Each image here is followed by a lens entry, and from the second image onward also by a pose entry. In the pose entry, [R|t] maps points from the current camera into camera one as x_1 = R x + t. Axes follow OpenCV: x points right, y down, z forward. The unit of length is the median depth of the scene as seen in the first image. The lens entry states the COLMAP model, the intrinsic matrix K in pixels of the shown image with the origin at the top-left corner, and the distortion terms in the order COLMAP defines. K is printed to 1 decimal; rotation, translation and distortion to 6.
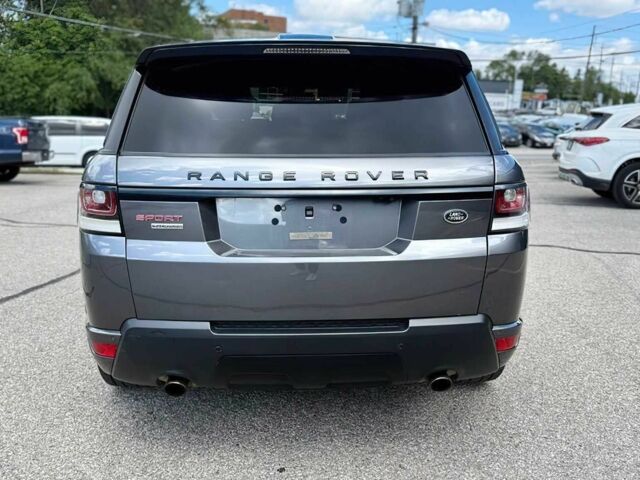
lens RADIAL K [[627.5, 0, 320.0], [0, 627.5, 240.0], [0, 0, 1]] dist [0.013380, -0.004059]
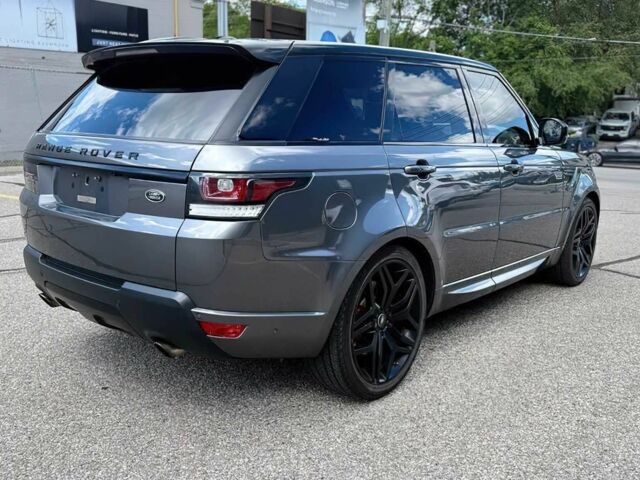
lens RADIAL K [[627.5, 0, 320.0], [0, 627.5, 240.0], [0, 0, 1]] dist [0.013380, -0.004059]
pose [[0.731287, 0.144524, -0.666582, 0.097267], [-0.153123, 0.987134, 0.046037, -0.004639], [0.664659, 0.068402, 0.744009, 0.031763]]
